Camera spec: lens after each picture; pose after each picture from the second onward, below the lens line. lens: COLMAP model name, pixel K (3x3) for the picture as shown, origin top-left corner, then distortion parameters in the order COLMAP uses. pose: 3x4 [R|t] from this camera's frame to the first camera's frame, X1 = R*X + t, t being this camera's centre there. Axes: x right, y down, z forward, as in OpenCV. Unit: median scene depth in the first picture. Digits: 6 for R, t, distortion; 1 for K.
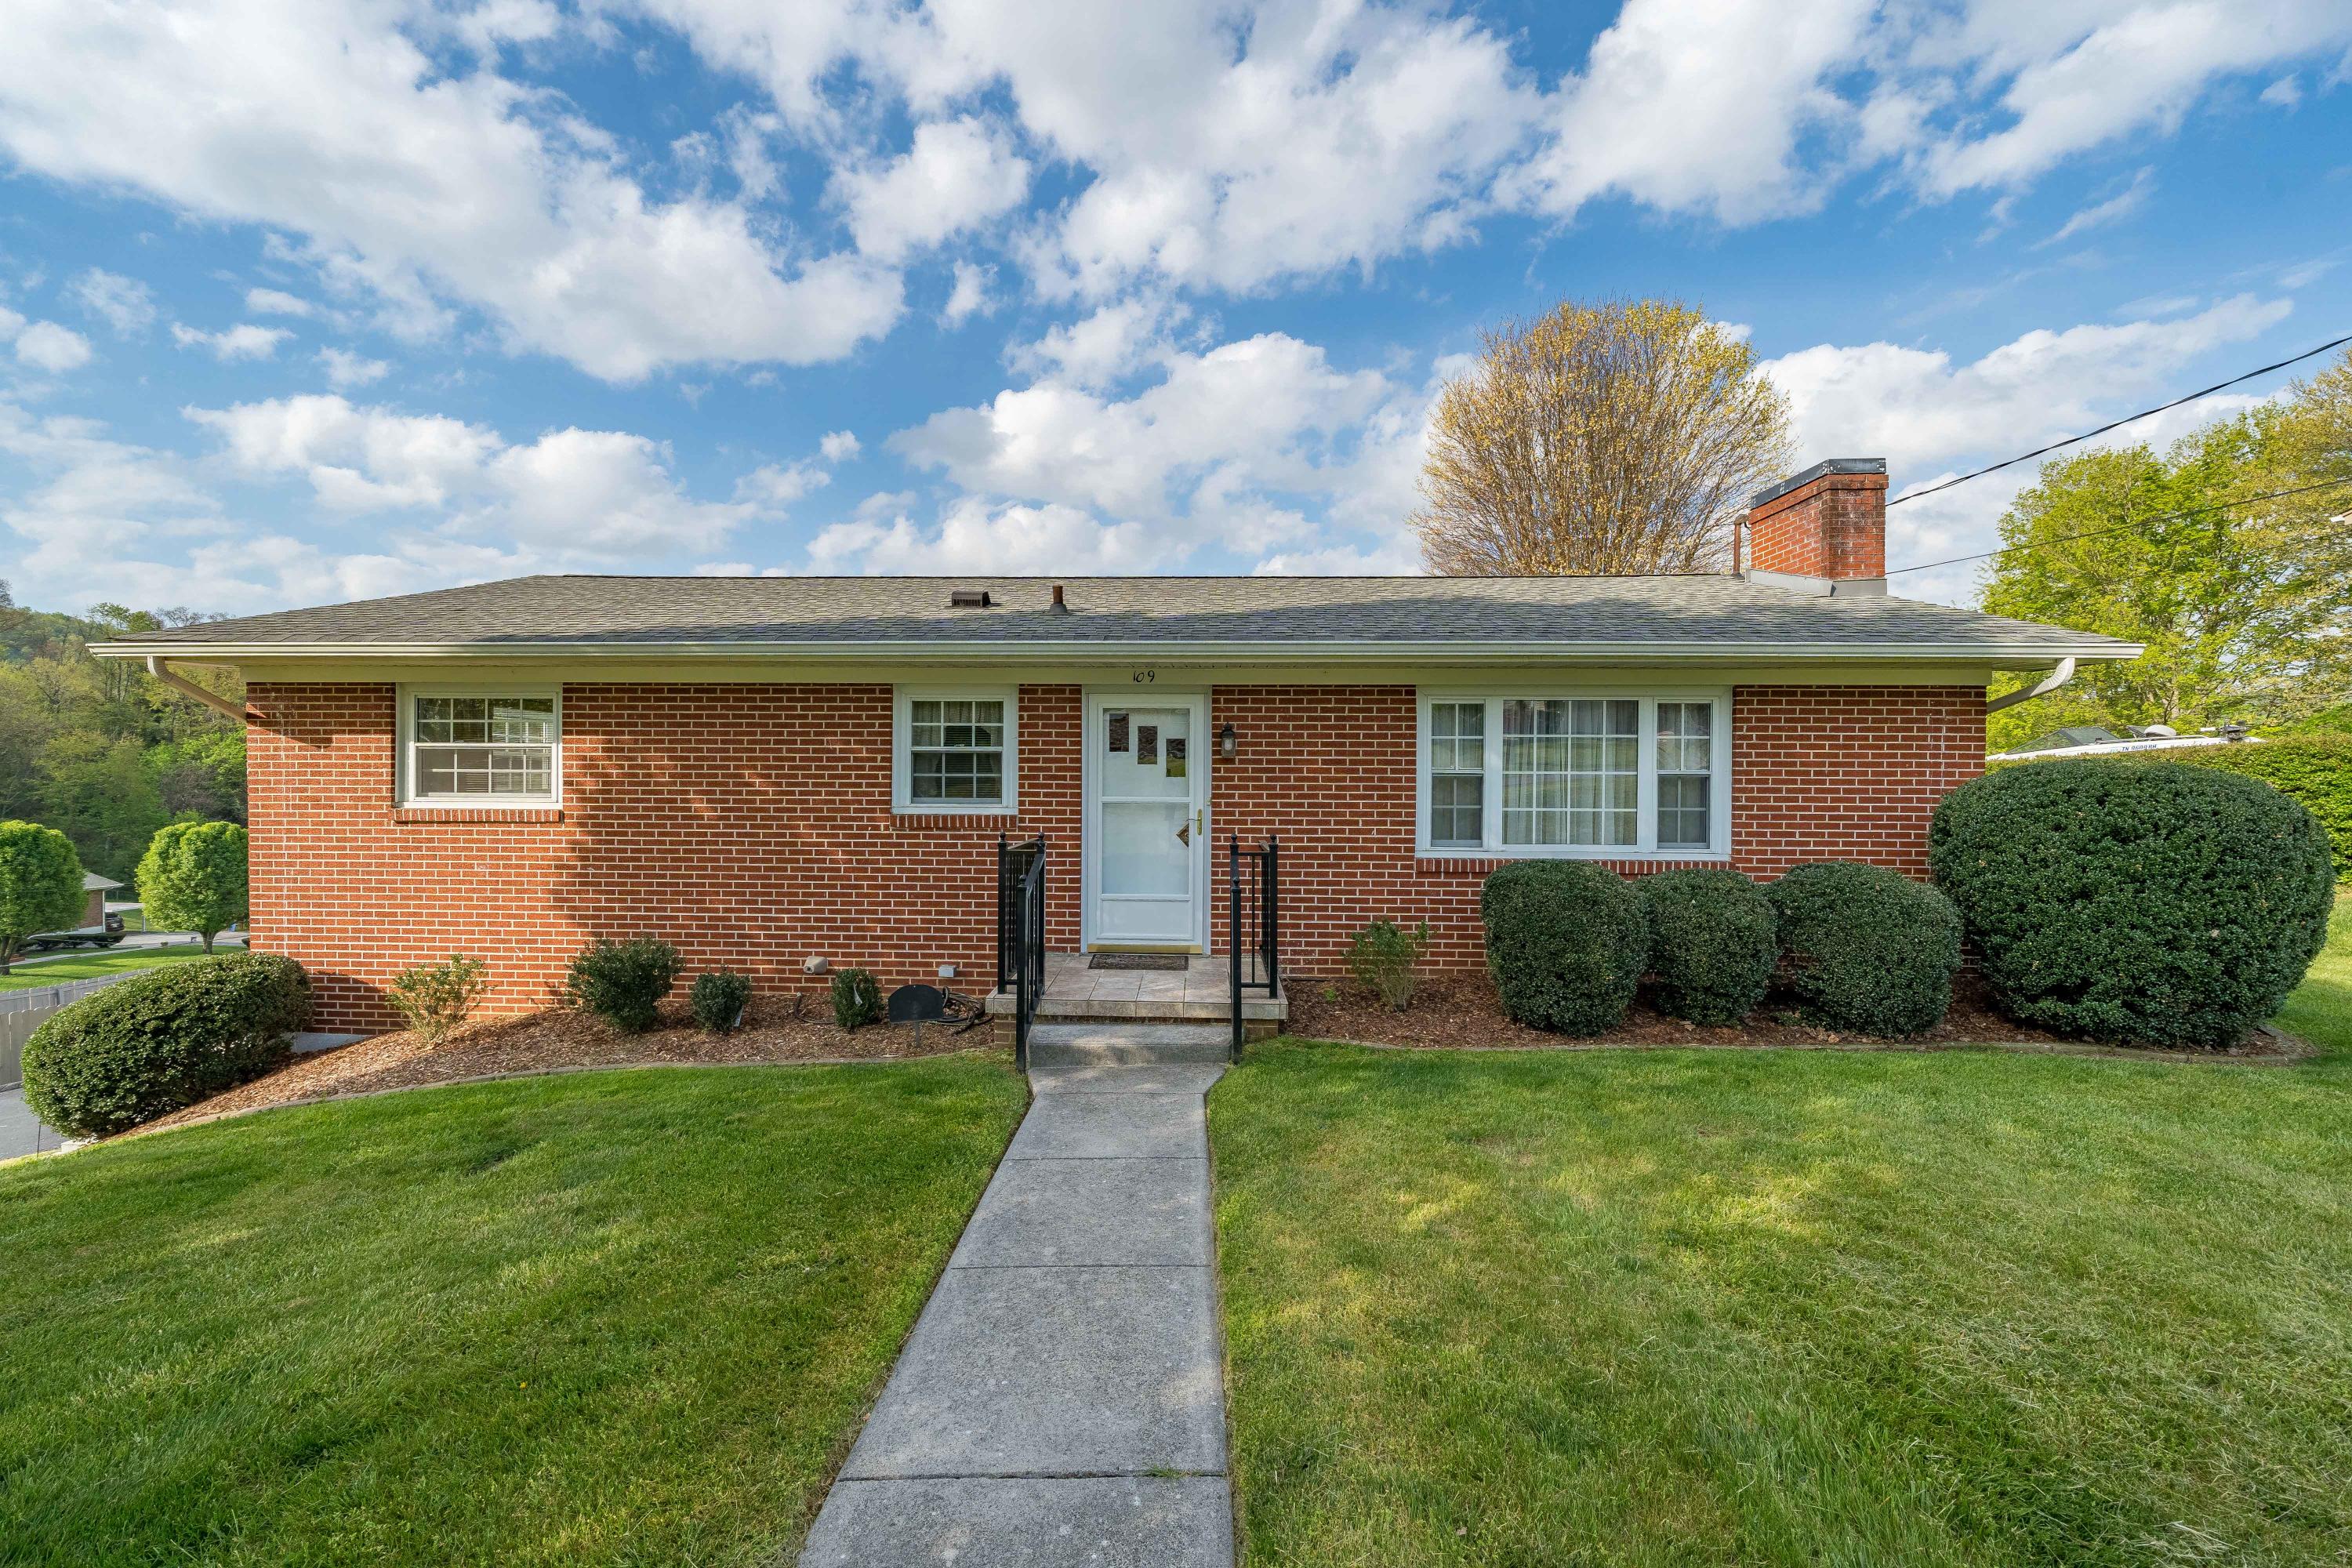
lens RADIAL K [[862.1, 0, 1176.0], [0, 862.1, 784.0], [0, 0, 1]] dist [-0.002385, -0.000270]
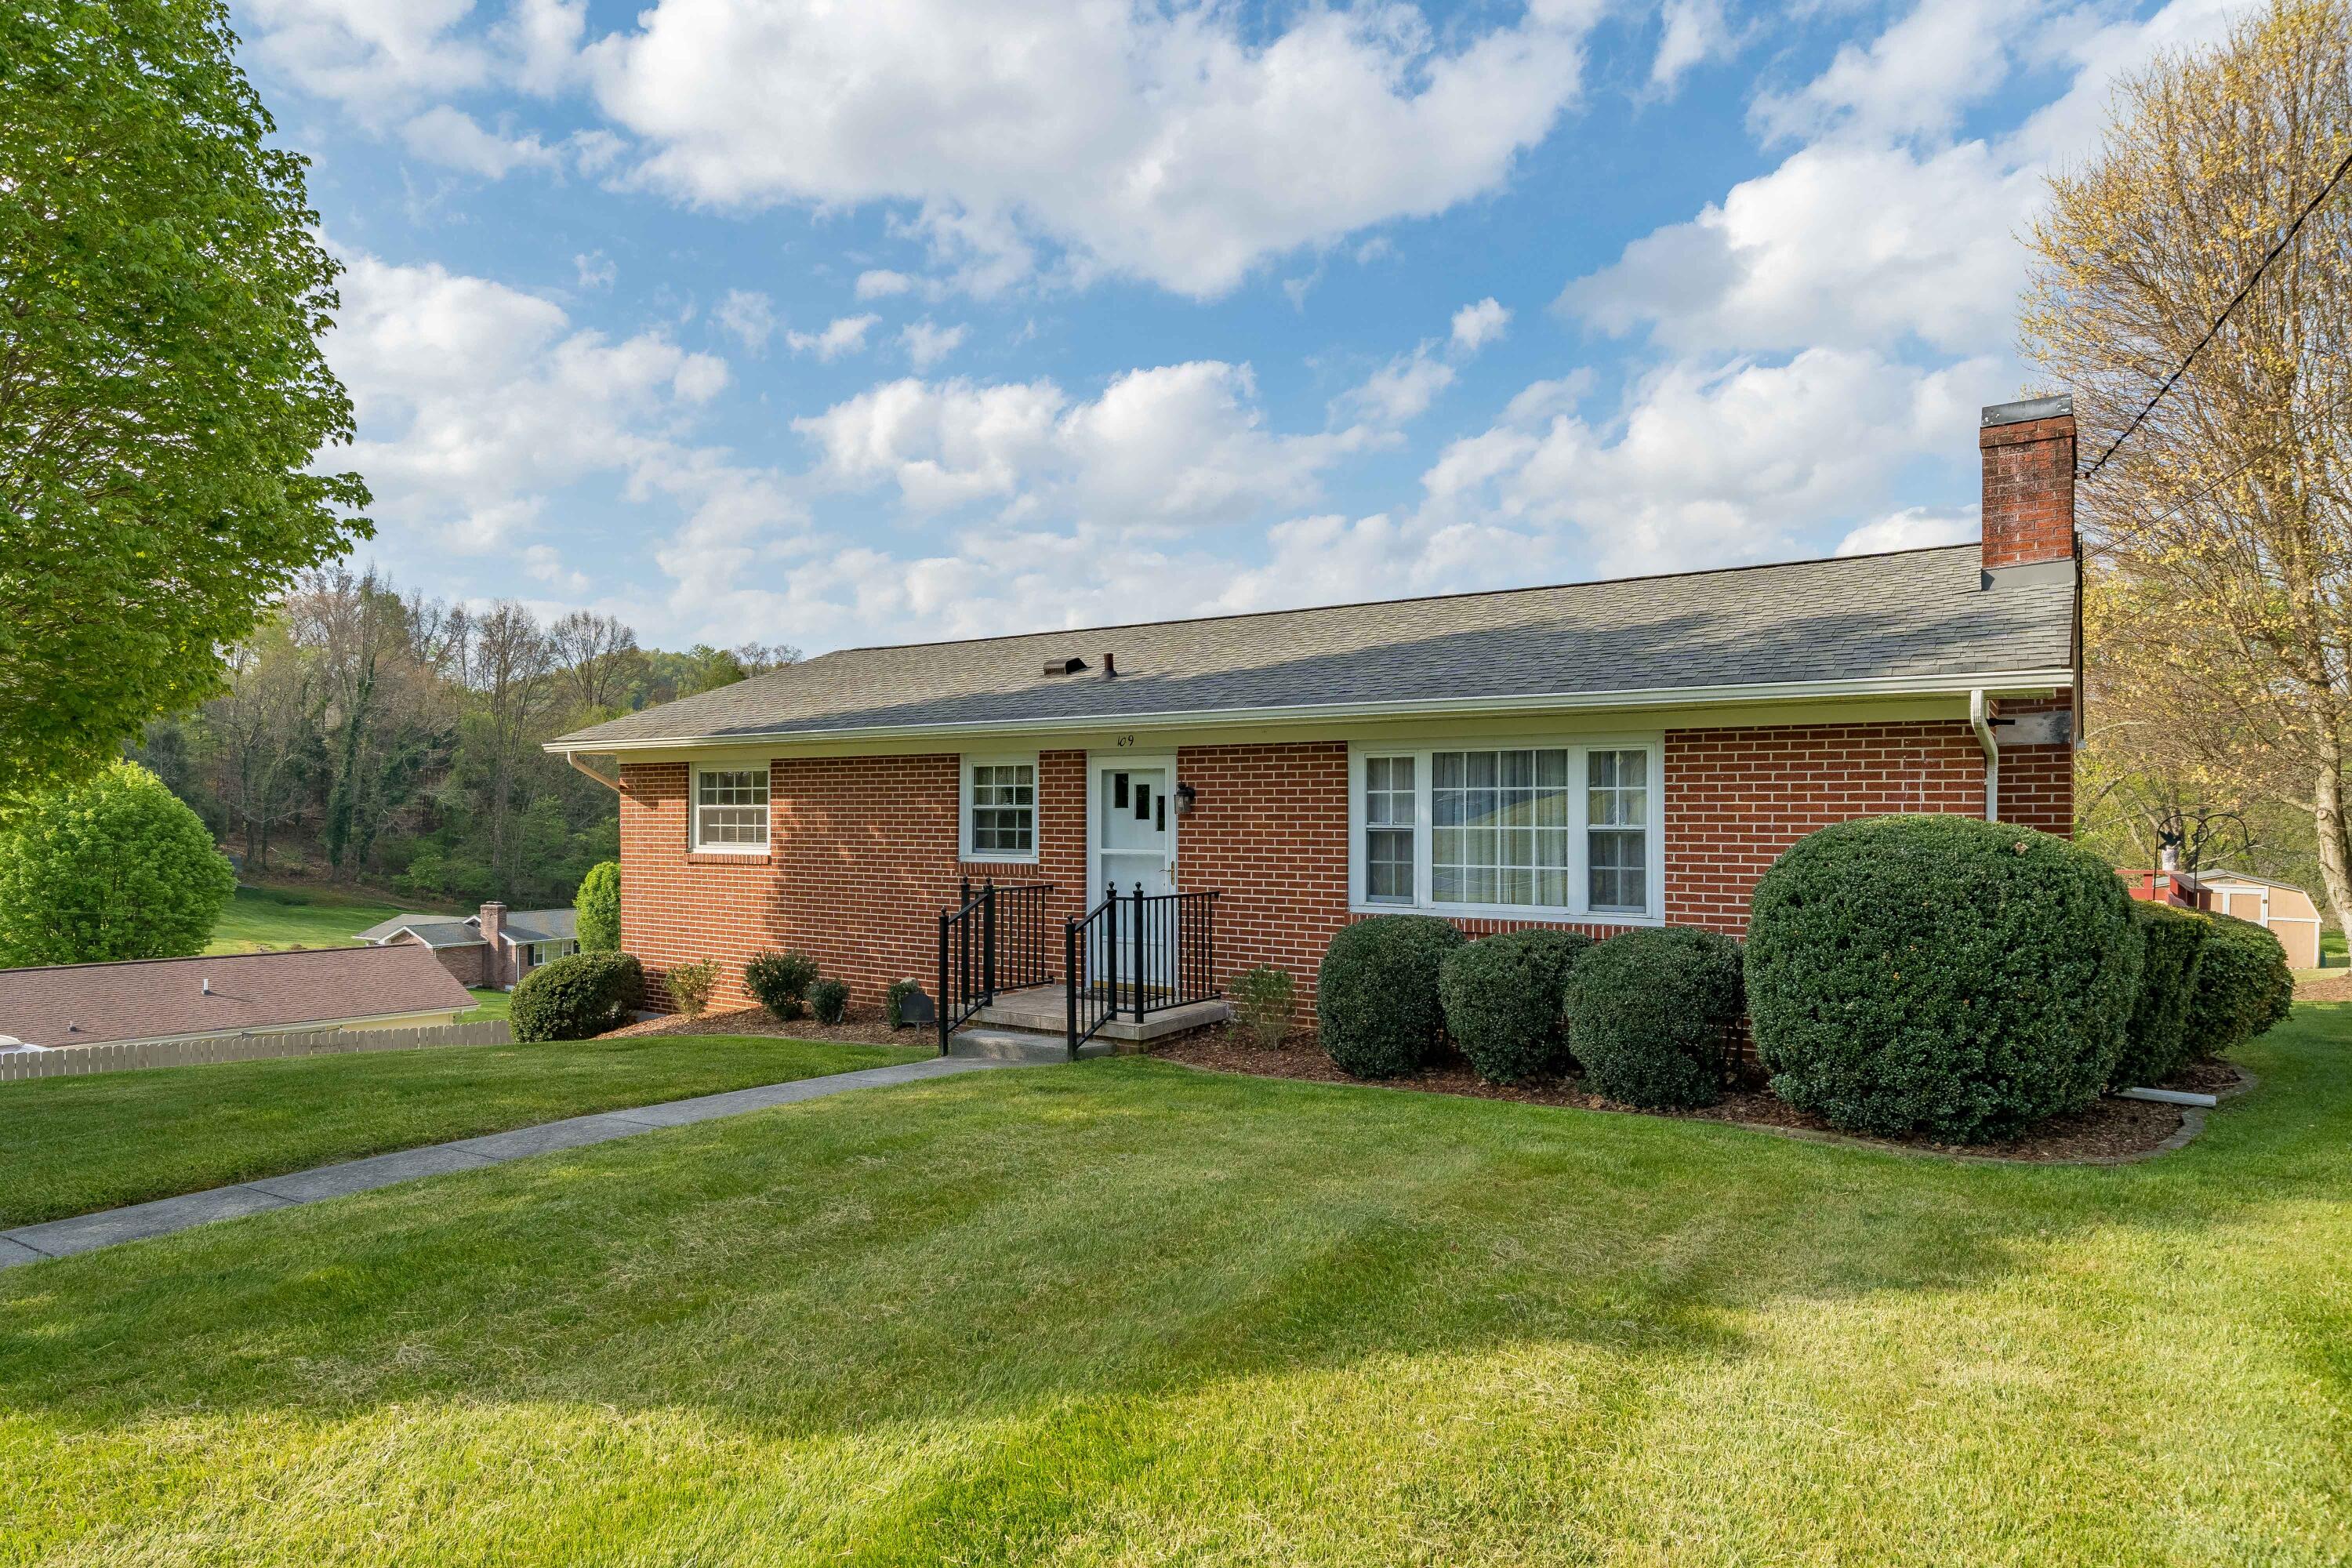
lens RADIAL K [[1352.7, 0, 1176.0], [0, 1352.7, 784.0], [0, 0, 1]] dist [0.001025, 0.000255]
pose [[0.848327, -0.016849, -0.529204, 0.941578], [0.000400, 0.999514, -0.031182, -0.014814], [0.529472, 0.026241, 0.847921, -0.445262]]
